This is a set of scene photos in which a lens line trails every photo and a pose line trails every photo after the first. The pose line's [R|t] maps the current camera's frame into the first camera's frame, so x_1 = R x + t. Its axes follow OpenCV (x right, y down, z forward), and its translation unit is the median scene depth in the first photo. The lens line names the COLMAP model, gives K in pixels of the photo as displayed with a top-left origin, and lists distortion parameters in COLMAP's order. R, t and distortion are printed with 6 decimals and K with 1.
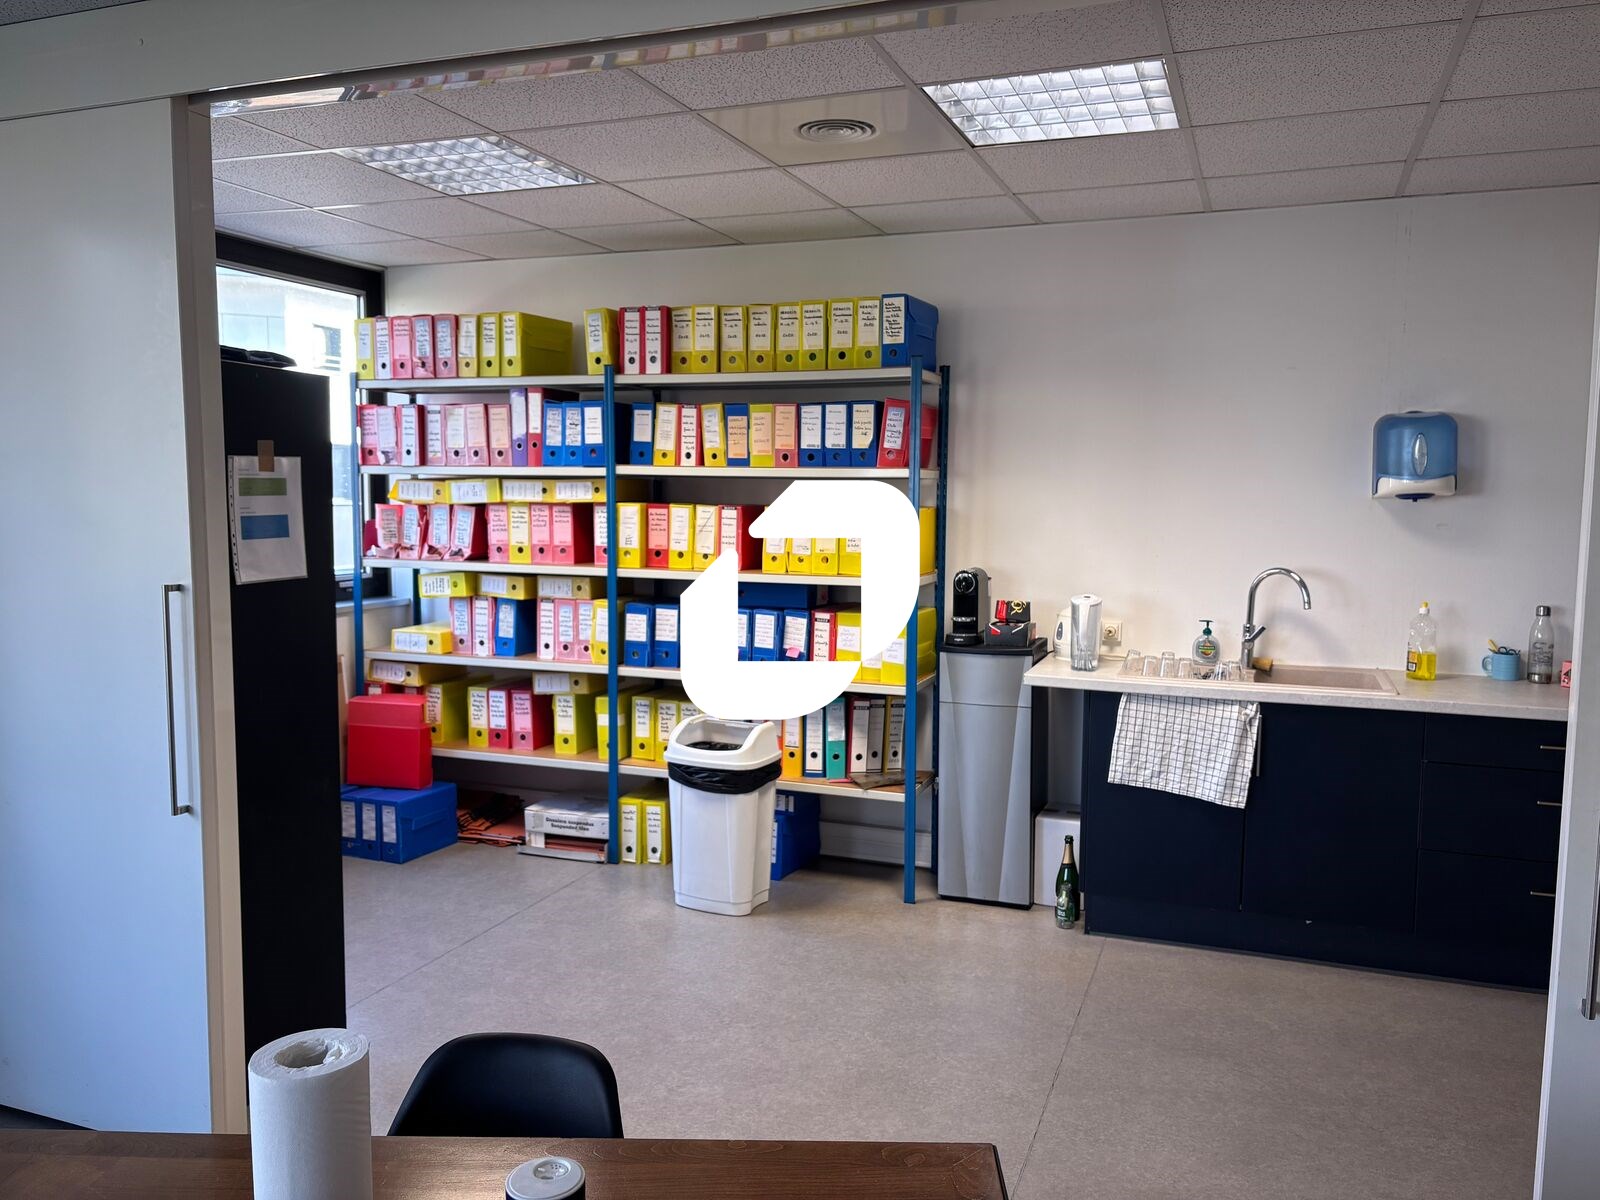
lens RADIAL K [[1216.3, 0, 798.6], [0, 1216.3, 600.2], [0, 0, 1]] dist [0.069152, -0.080081]
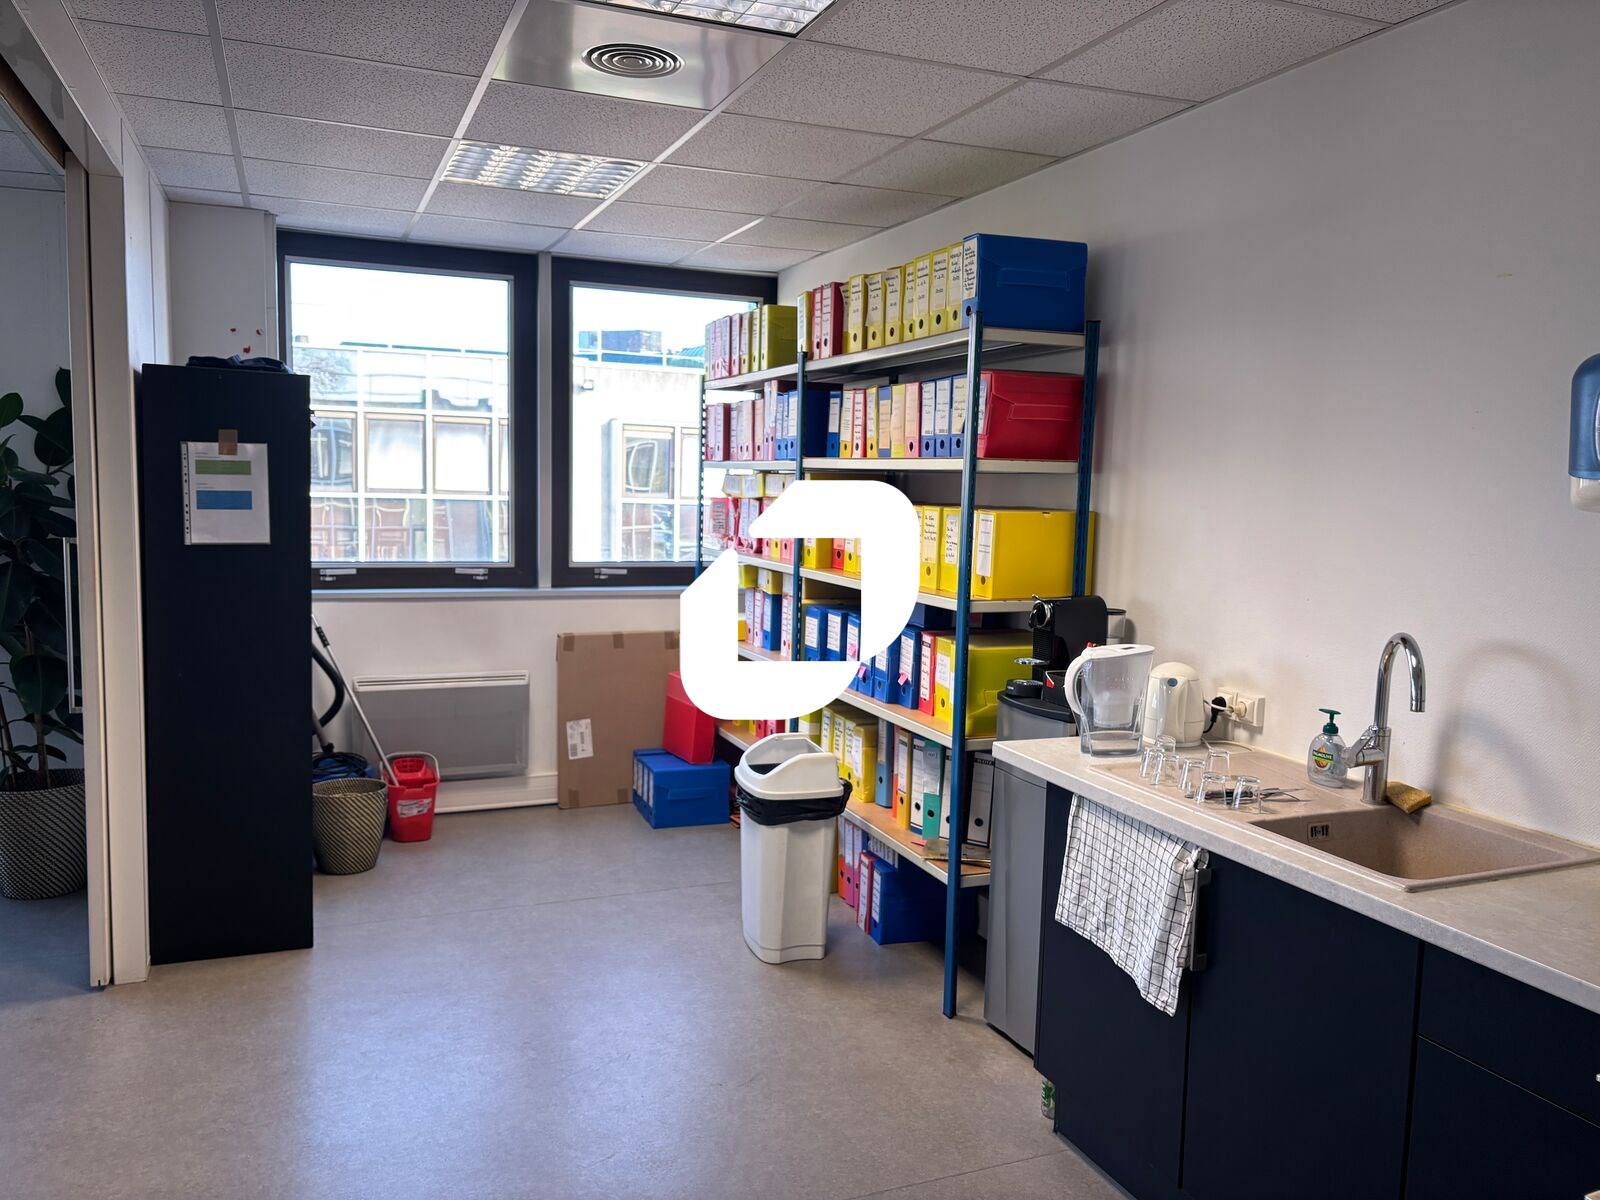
lens RADIAL K [[1216.3, 0, 801.9], [0, 1216.3, 597.6], [0, 0, 1]] dist [0.069152, -0.080081]
pose [[0.678763, 0.081437, -0.729828, 0.635733], [-0.088327, 0.995671, 0.028954, -0.035735], [0.729026, 0.044810, 0.683018, 0.425773]]
